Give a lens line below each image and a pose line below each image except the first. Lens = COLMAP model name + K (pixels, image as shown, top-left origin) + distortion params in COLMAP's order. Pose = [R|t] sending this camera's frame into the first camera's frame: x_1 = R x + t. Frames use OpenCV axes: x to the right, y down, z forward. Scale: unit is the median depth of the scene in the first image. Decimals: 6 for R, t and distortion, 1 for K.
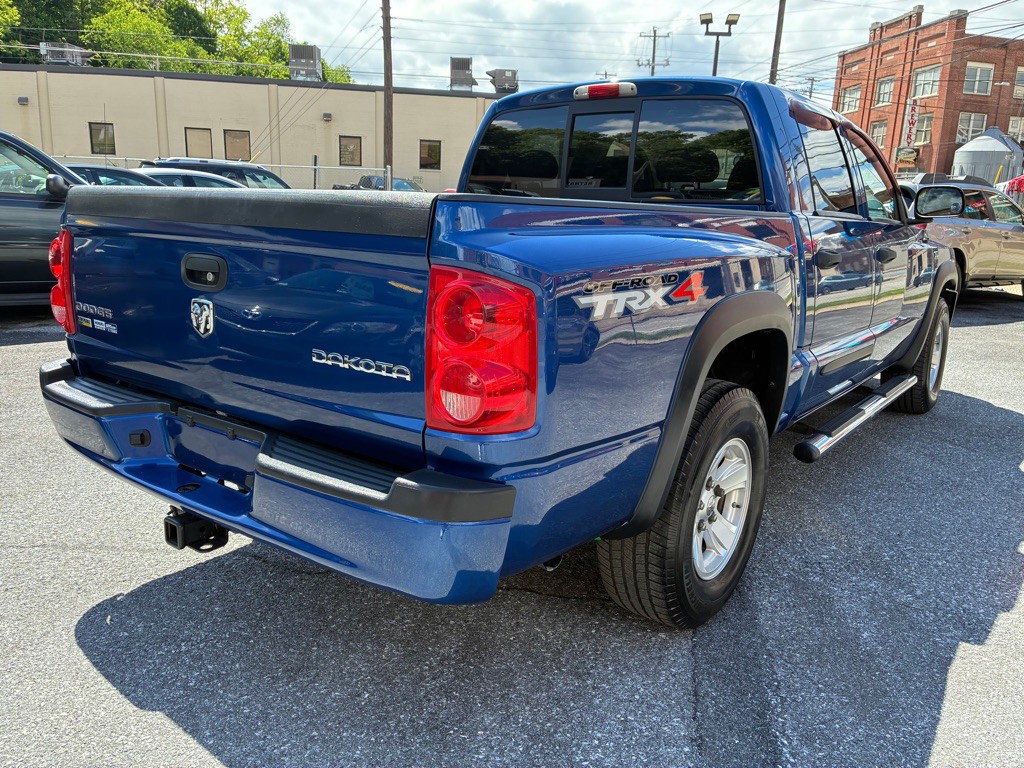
lens RADIAL K [[775.5, 0, 513.6], [0, 775.5, 385.5], [0, 0, 1]] dist [0.040536, -0.051621]
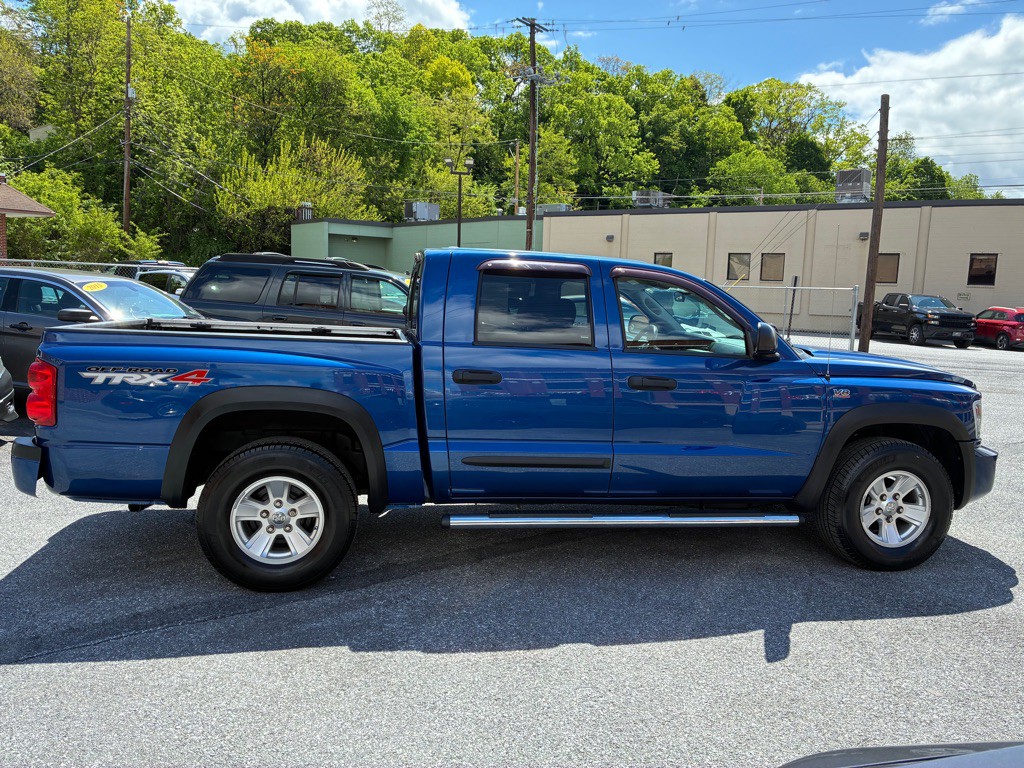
lens RADIAL K [[775.5, 0, 517.7], [0, 775.5, 380.1], [0, 0, 1]] dist [0.040536, -0.051621]
pose [[0.744120, 0.068424, -0.664532, 0.107589], [-0.166876, 0.982244, -0.085725, -0.004511], [0.646867, 0.174684, 0.742326, 0.004939]]
